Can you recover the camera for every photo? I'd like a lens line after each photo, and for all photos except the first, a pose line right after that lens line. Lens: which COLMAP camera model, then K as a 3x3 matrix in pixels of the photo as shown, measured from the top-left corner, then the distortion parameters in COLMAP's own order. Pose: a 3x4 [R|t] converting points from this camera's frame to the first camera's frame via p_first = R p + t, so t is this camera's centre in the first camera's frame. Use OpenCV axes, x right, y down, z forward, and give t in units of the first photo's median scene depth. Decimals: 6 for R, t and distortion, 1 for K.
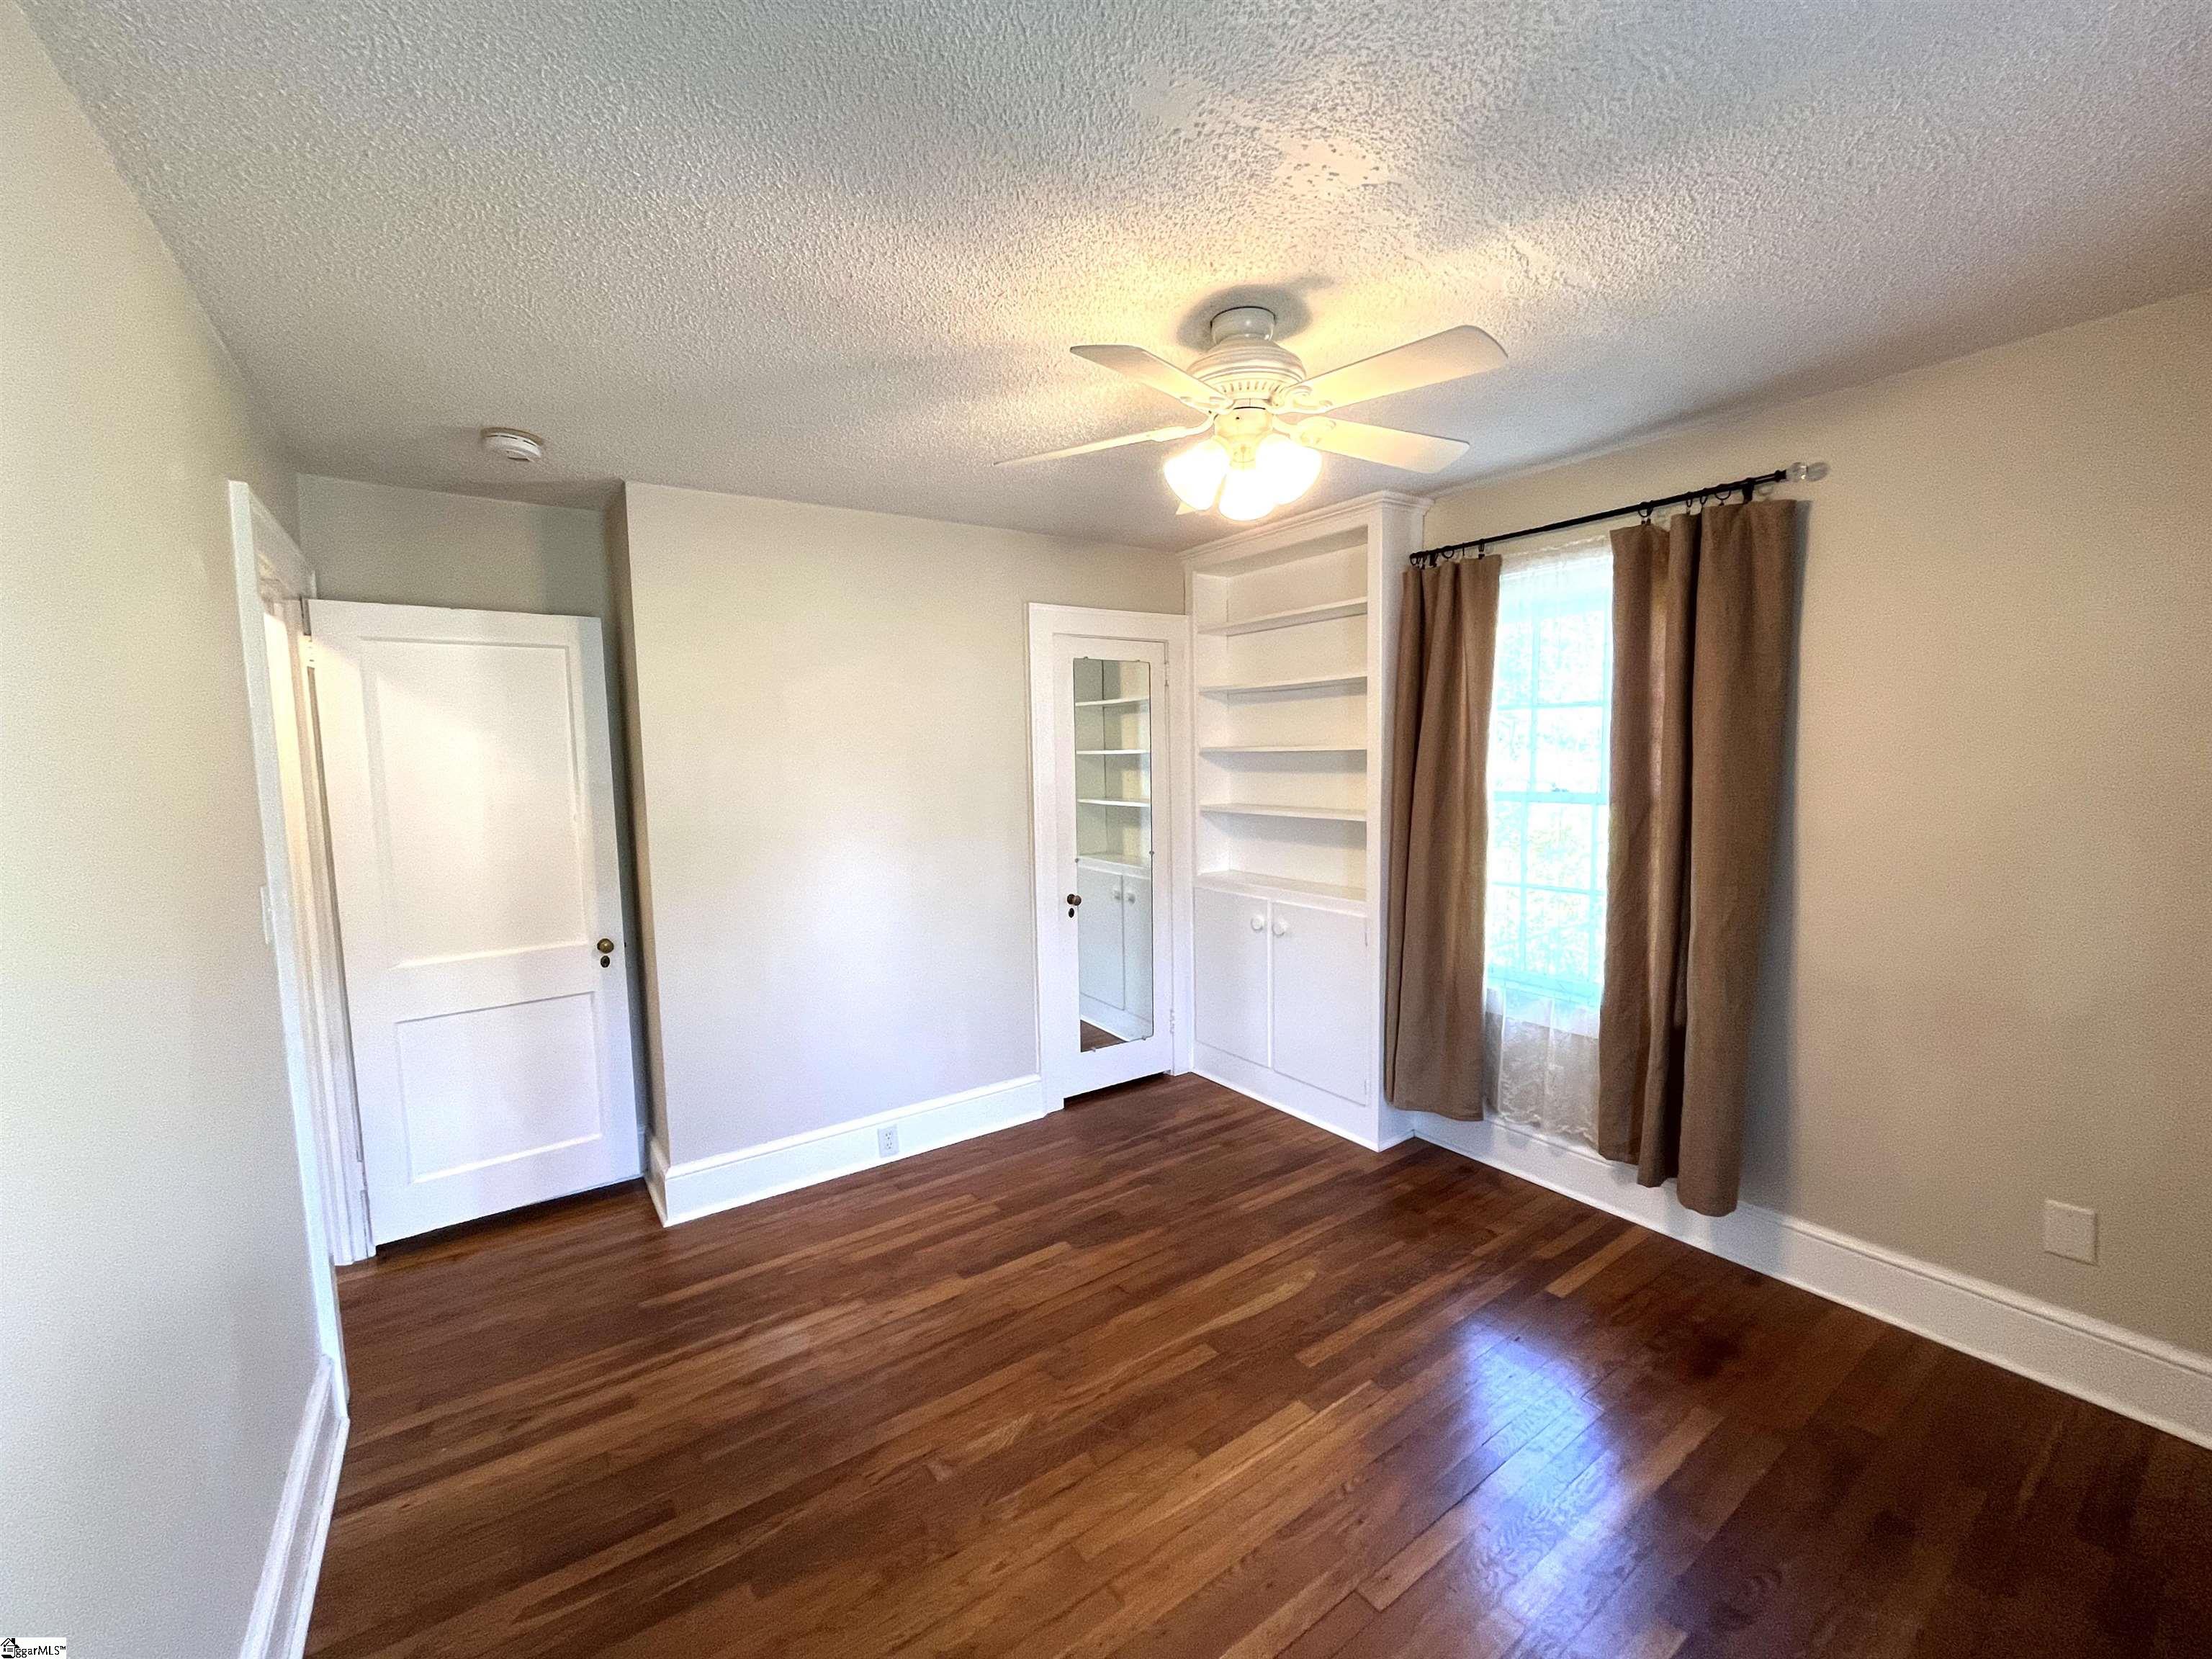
lens RADIAL K [[900.3, 0, 1113.6], [0, 900.3, 825.3], [0, 0, 1]] dist [-0.003996, -0.000398]
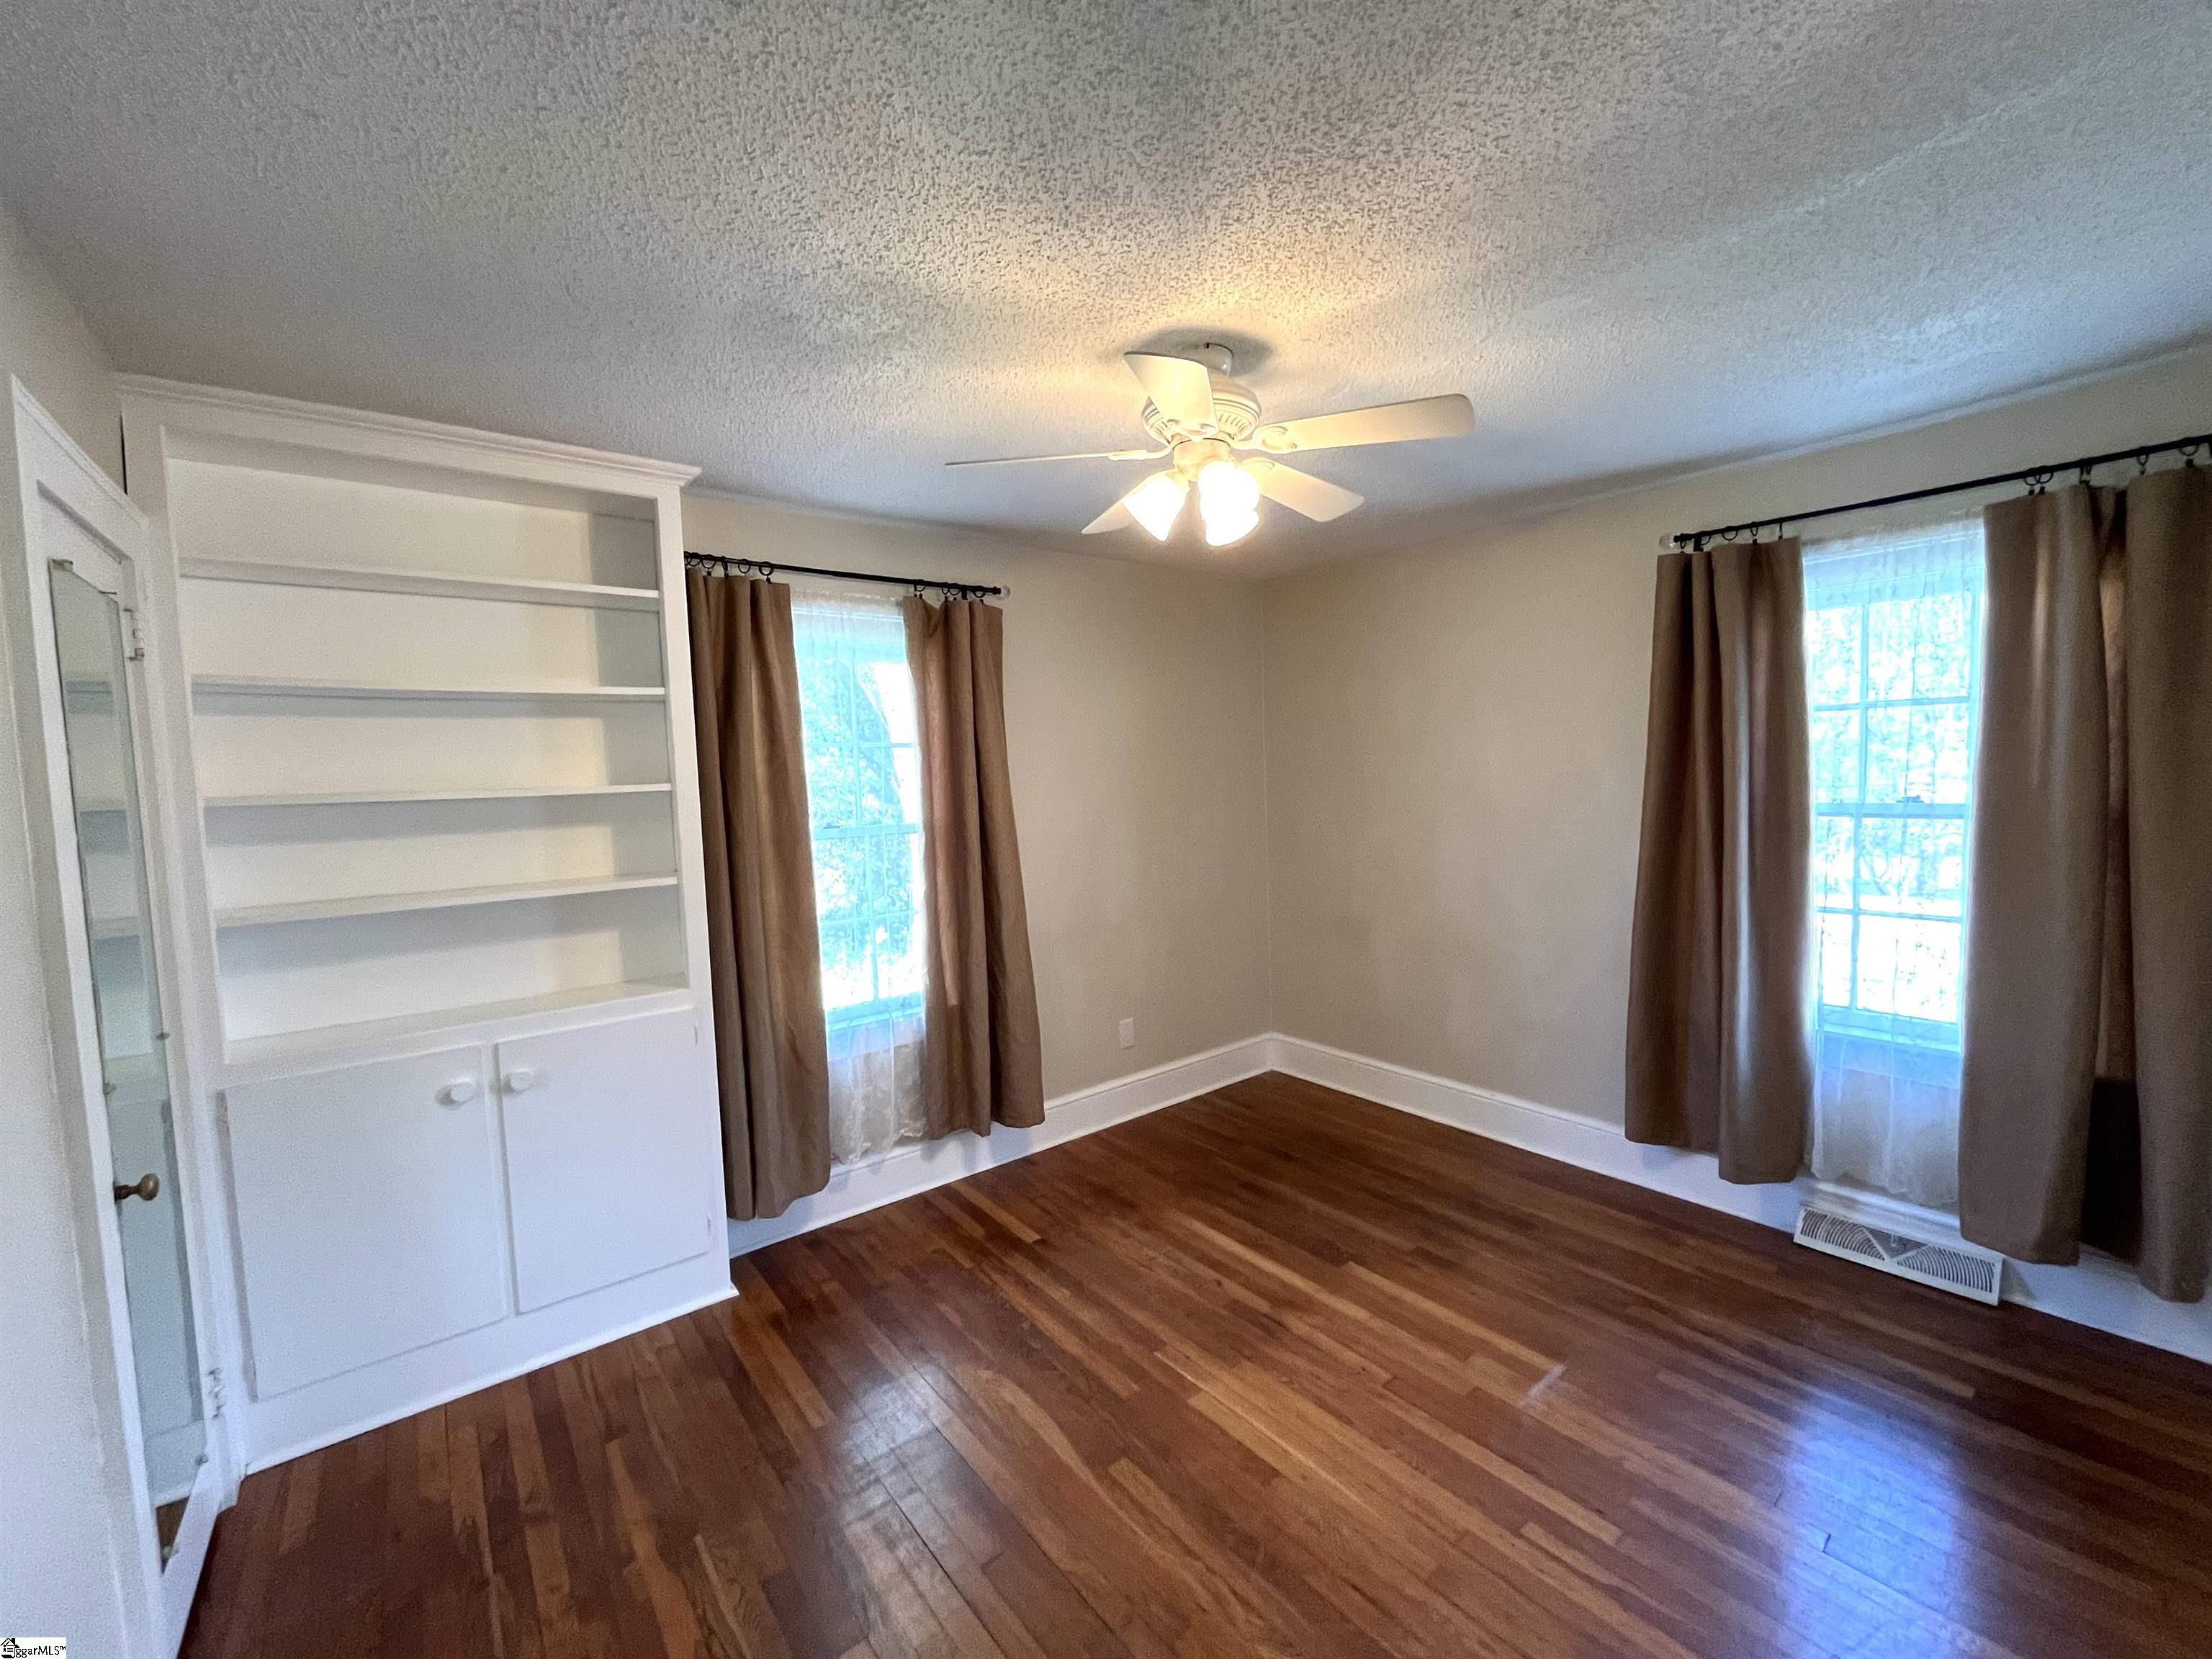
lens RADIAL K [[900.3, 0, 1104.3], [0, 900.3, 819.7], [0, 0, 1]] dist [-0.003996, -0.000398]
pose [[-0.052293, -0.035739, 0.997992, -0.625348], [0.114846, 0.992514, 0.041561, -0.061097], [-0.992006, 0.116788, -0.047797, 0.836179]]
